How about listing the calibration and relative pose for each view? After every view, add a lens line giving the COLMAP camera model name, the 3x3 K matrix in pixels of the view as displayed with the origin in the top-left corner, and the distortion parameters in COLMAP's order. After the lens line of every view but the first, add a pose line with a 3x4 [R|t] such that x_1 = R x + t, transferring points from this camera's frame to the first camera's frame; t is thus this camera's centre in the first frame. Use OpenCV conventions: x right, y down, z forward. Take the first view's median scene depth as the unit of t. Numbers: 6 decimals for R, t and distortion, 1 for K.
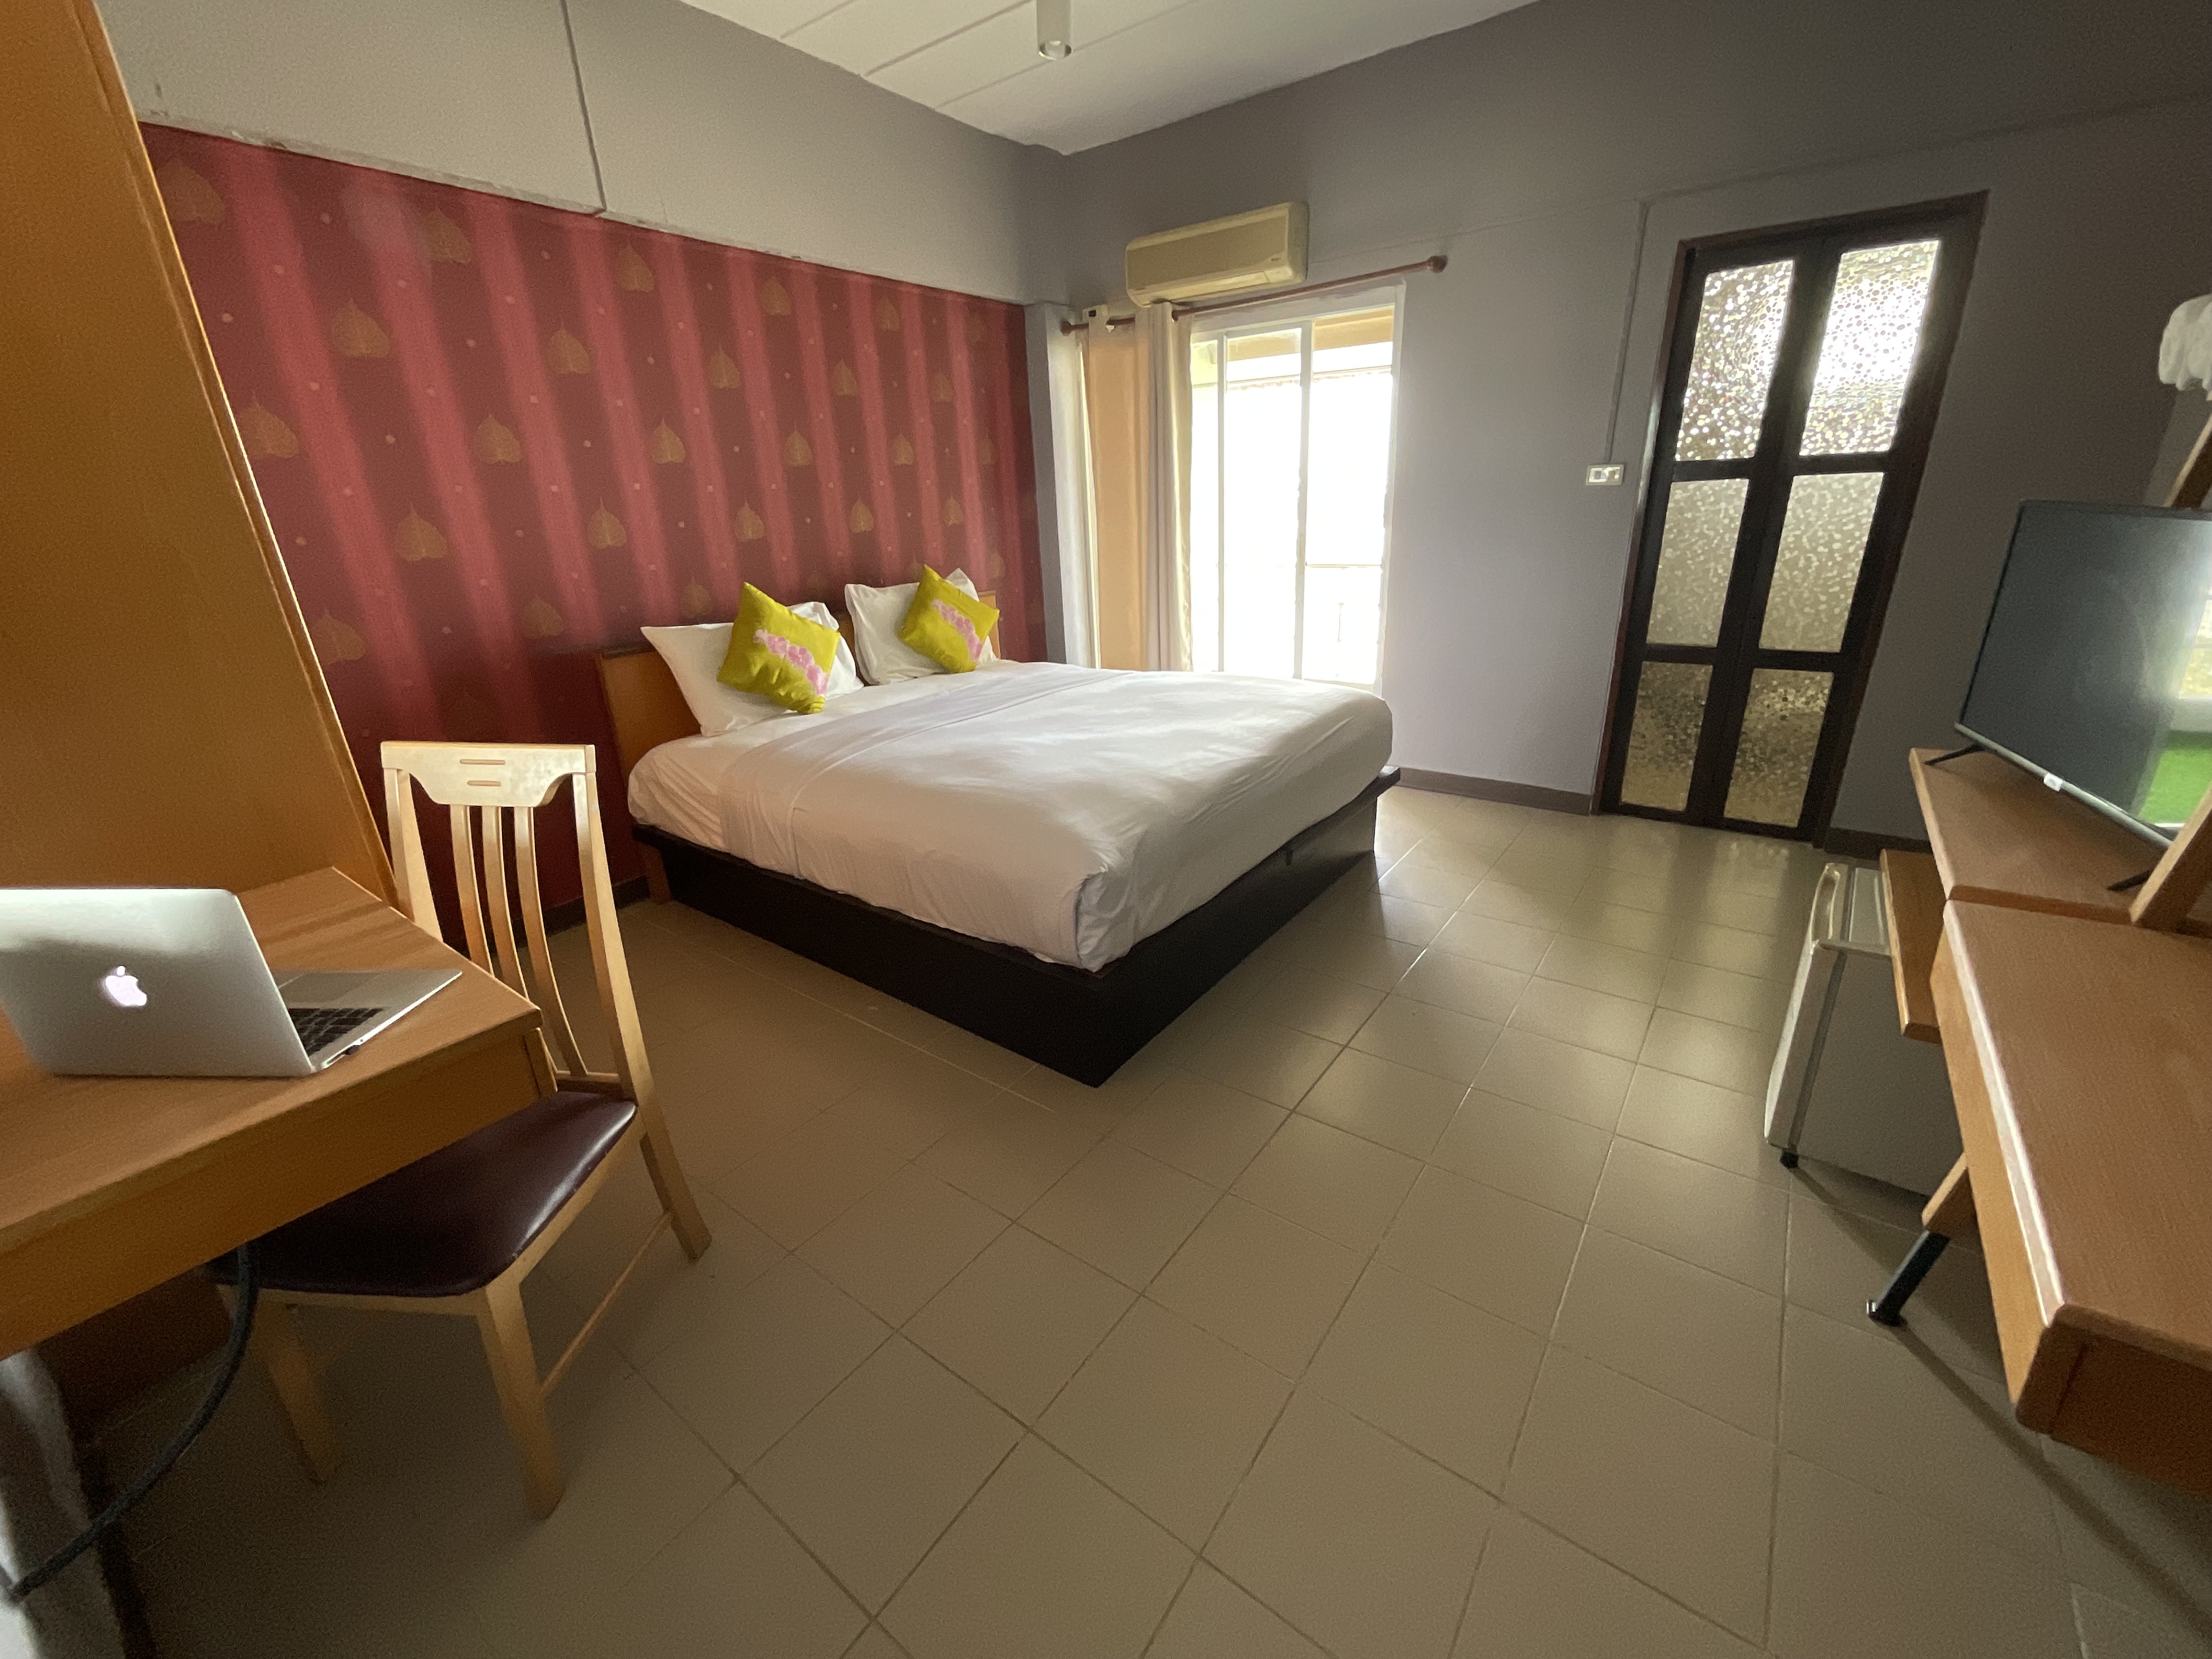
lens RADIAL K [[908.6, 0, 1111.9], [0, 908.6, 831.5], [0, 0, 1]] dist [0.016455, 0.000021]
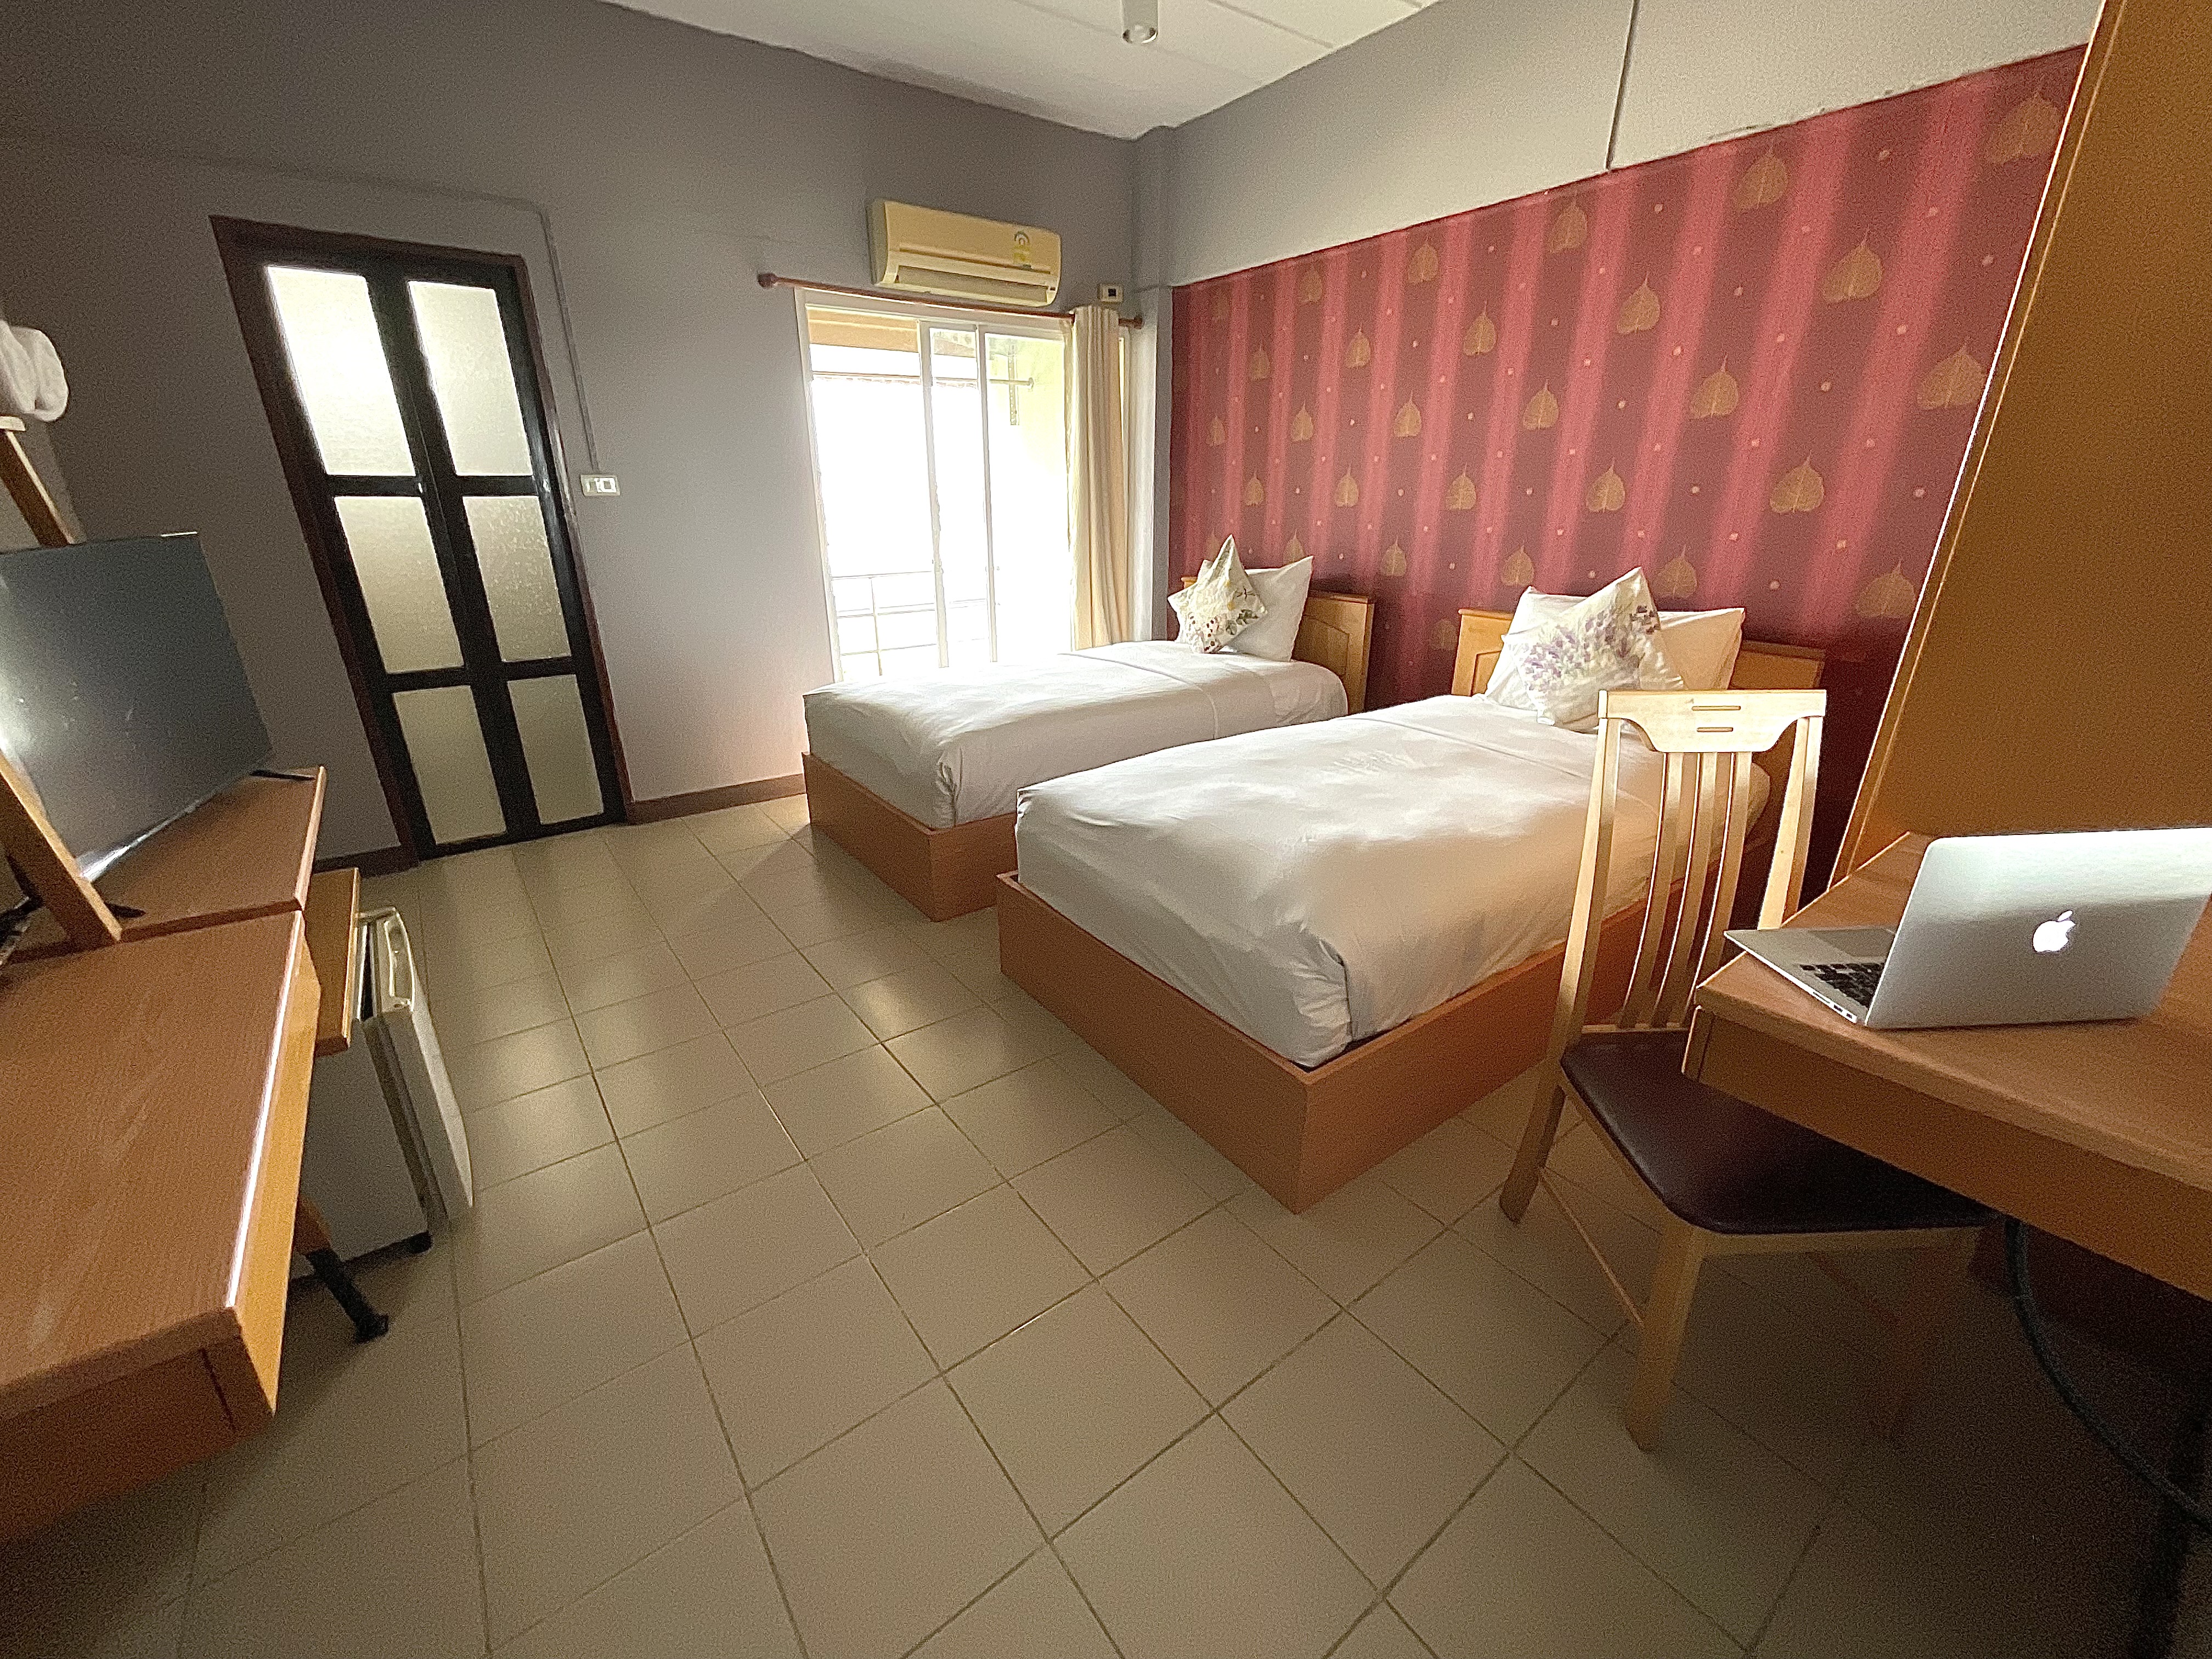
lens RADIAL K [[908.6, 0, 1108.2], [0, 908.6, 827.9], [0, 0, 1]] dist [0.016455, 0.000021]
pose [[0.278999, -0.305307, 0.910465, -0.115062], [0.328182, 0.921342, 0.208388, -0.022972], [-0.902472, 0.240658, 0.357250, 0.075619]]
